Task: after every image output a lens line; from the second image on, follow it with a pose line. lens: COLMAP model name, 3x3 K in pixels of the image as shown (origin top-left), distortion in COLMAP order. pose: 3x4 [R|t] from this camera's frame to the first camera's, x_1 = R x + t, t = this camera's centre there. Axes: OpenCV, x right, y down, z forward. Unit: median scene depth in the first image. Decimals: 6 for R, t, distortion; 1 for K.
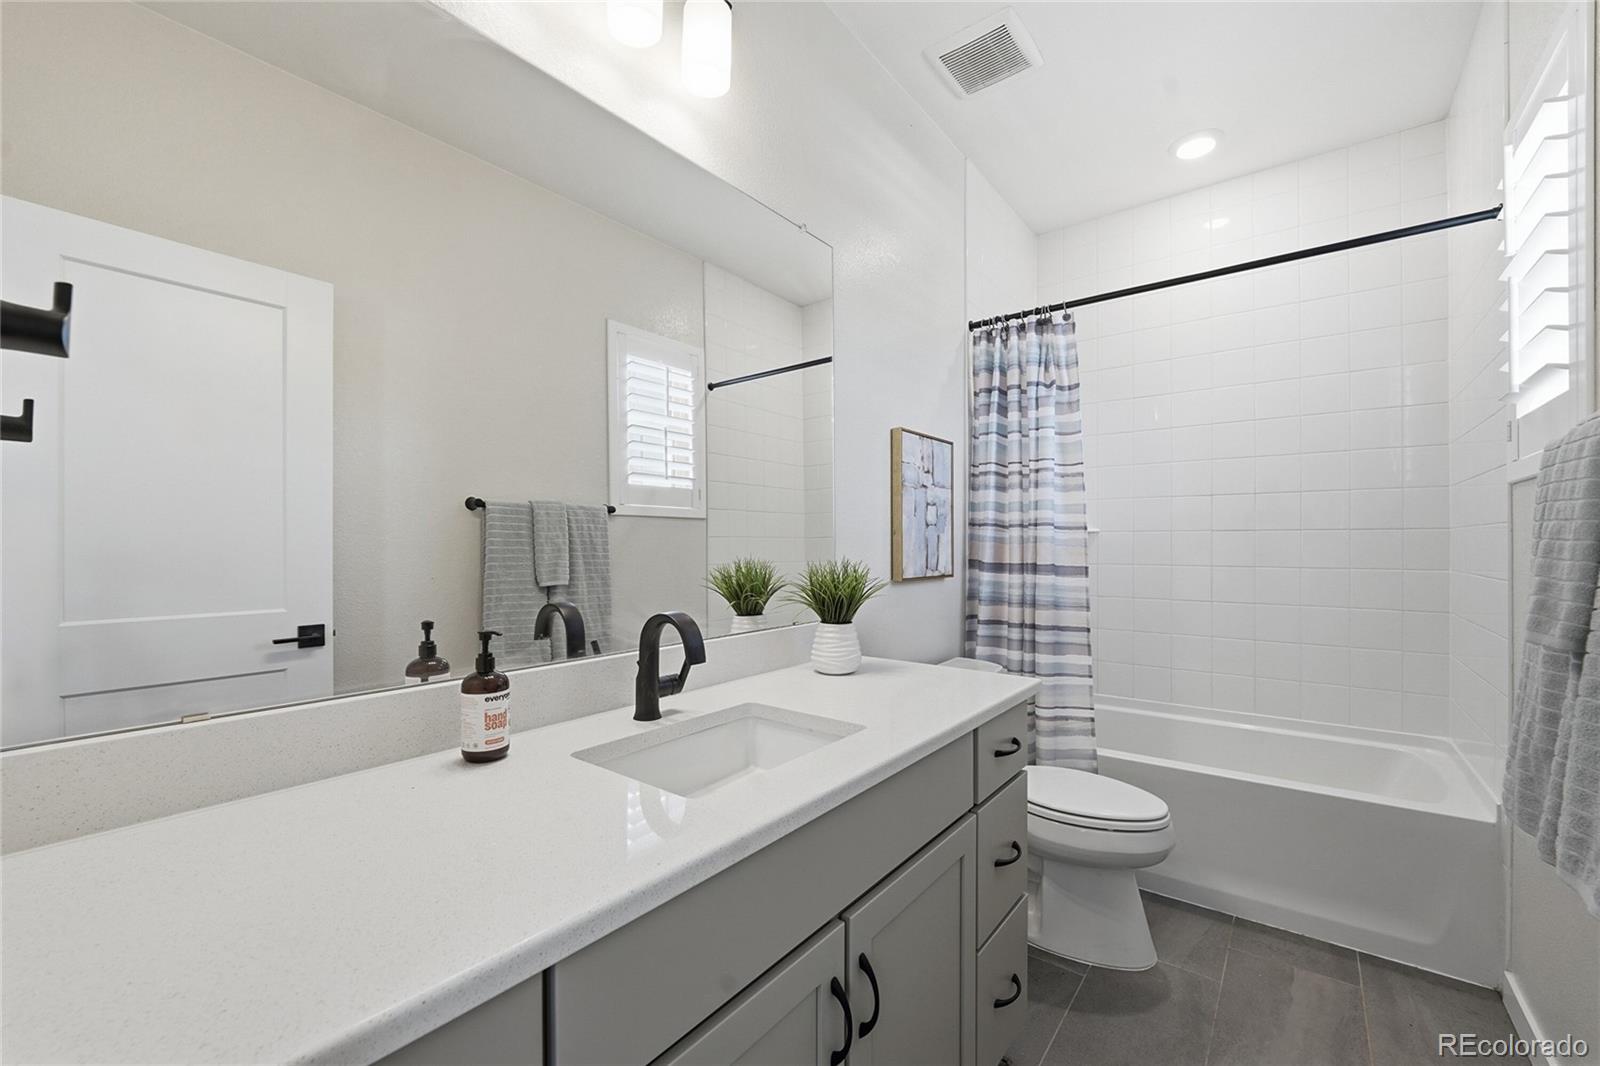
lens RADIAL K [[652.4, 0, 792.4], [0, 652.4, 539.6], [0, 0, 1]] dist [-0.007506, -0.001173]
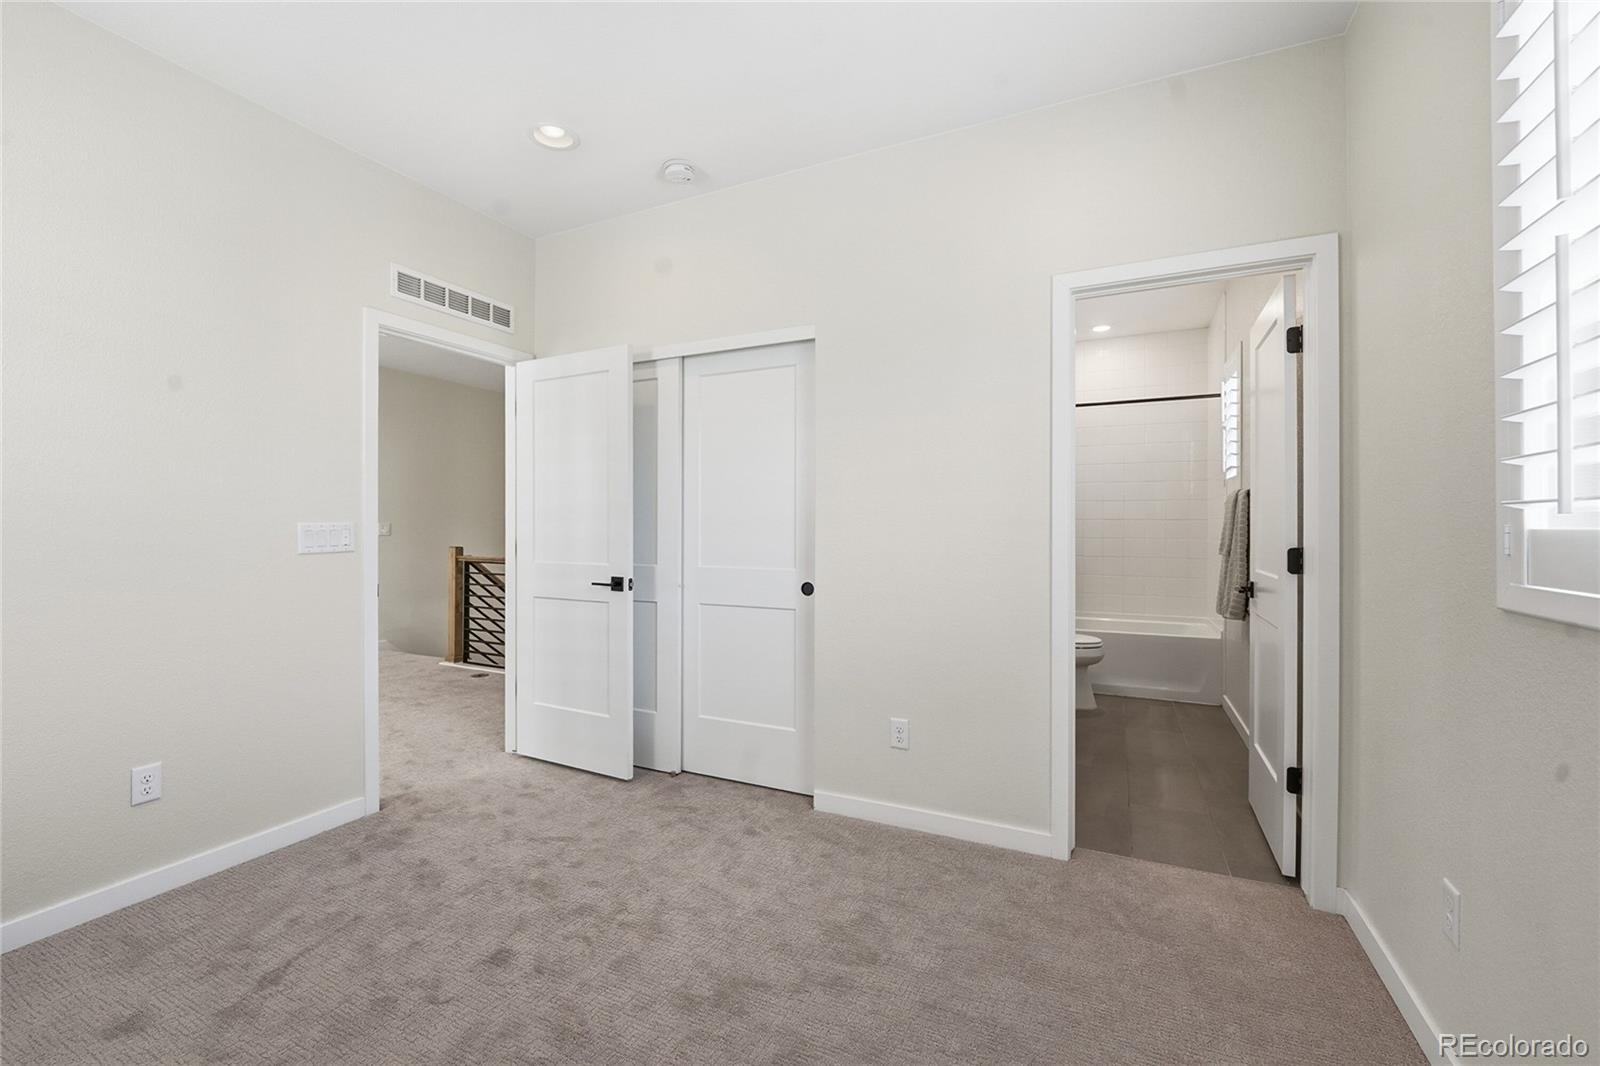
lens RADIAL K [[645.5, 0, 788.3], [0, 645.5, 534.6], [0, 0, 1]] dist [-0.009266, -0.000698]
pose [[0.981402, 0.001996, 0.191956, -1.111081], [-0.003413, 0.999969, 0.007053, 0.023858], [-0.191936, -0.007577, 0.981378, -1.206117]]
